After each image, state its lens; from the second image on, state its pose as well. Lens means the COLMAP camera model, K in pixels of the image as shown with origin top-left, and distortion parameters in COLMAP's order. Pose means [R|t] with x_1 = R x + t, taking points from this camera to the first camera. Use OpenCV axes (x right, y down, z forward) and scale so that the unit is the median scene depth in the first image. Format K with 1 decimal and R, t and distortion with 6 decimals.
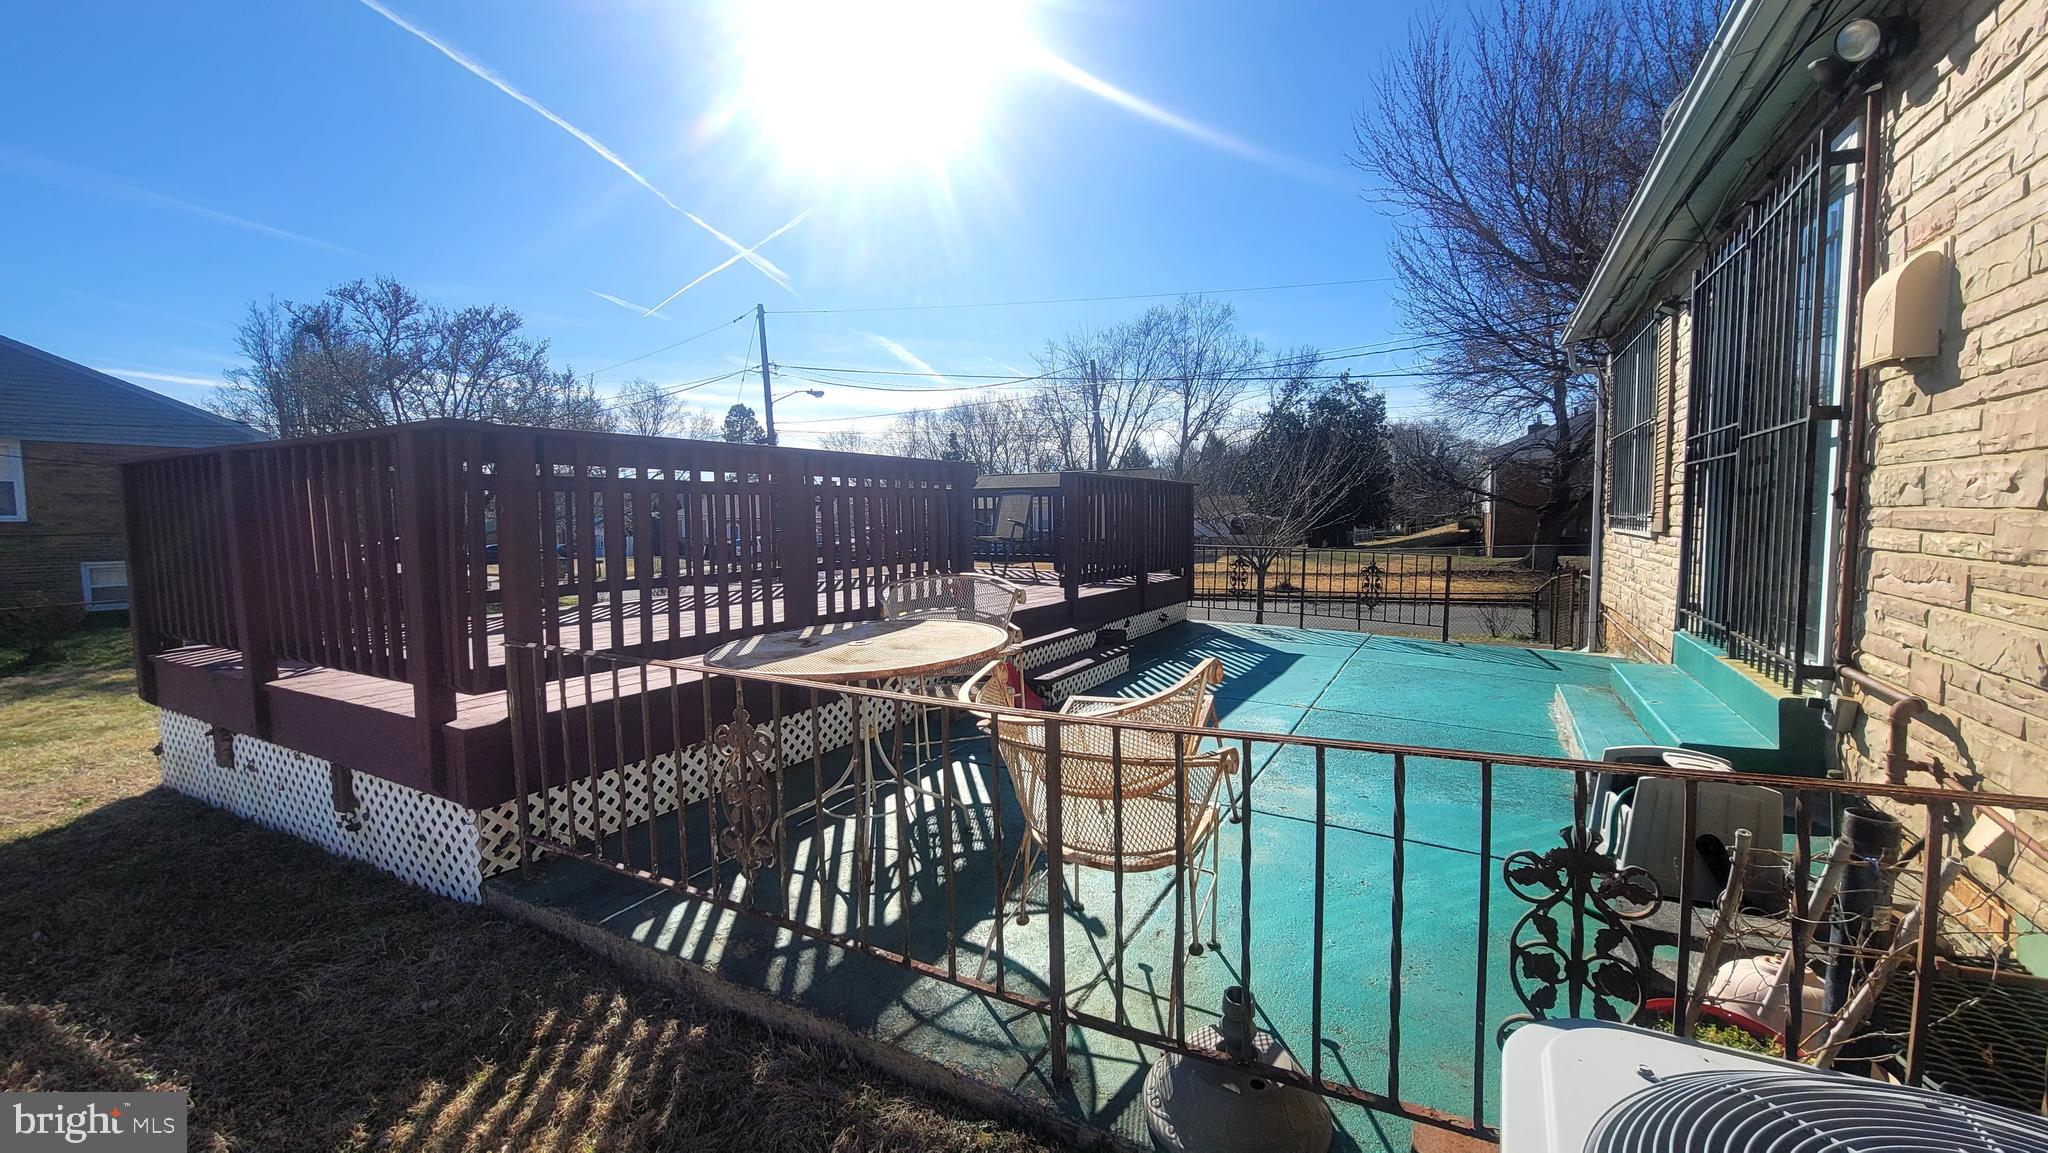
lens RADIAL K [[840.1, 0, 1024.0], [0, 840.1, 576.5], [0, 0, 1]] dist [-0.008923, 0.000368]
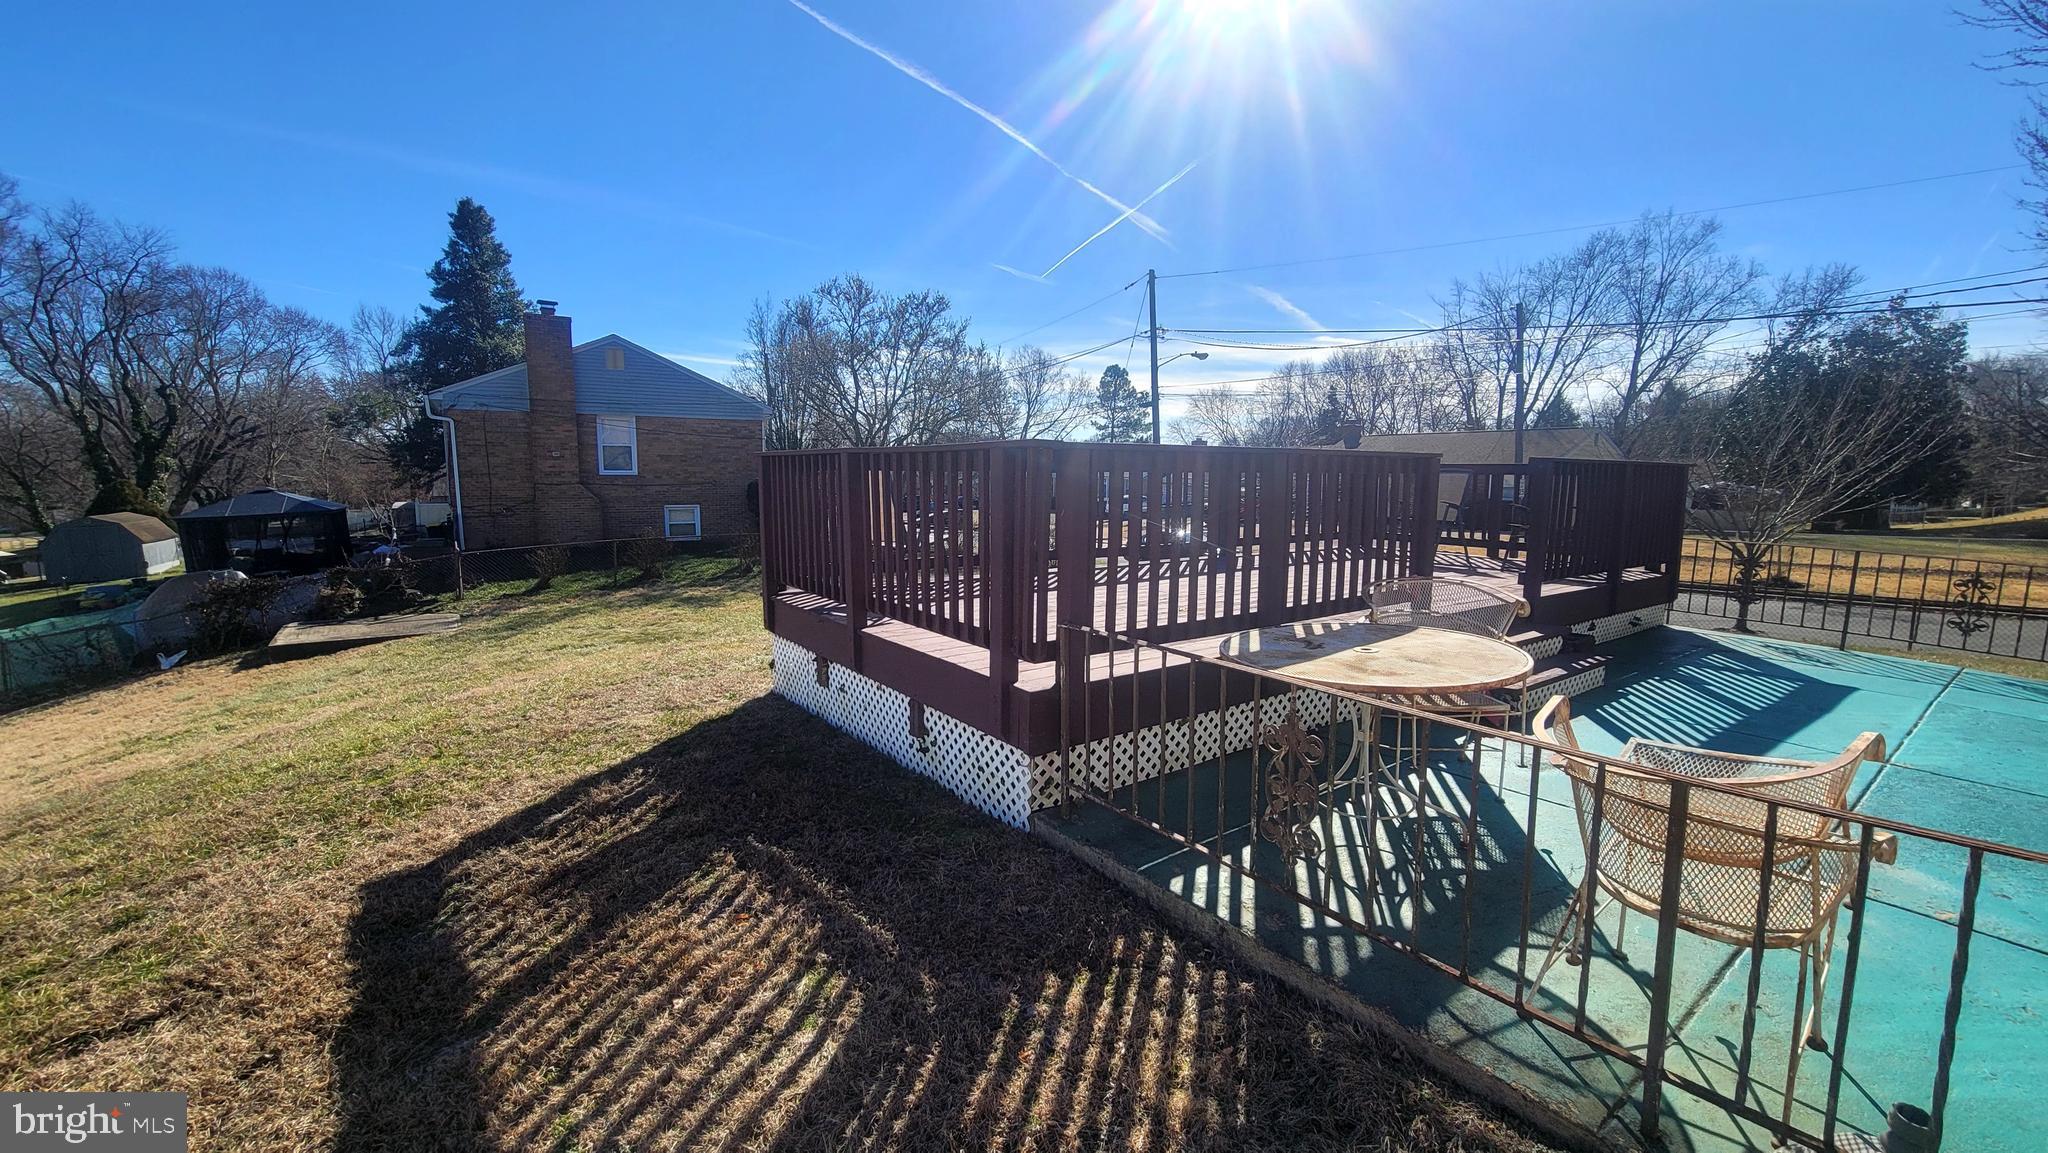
lens RADIAL K [[840.1, 0, 1024.0], [0, 840.1, 576.5], [0, 0, 1]] dist [-0.008923, 0.000368]
pose [[0.909402, 0.065788, -0.410682, -0.150021], [-0.046028, 0.997265, 0.057830, -0.048082], [0.413364, -0.033687, 0.909943, -0.104241]]
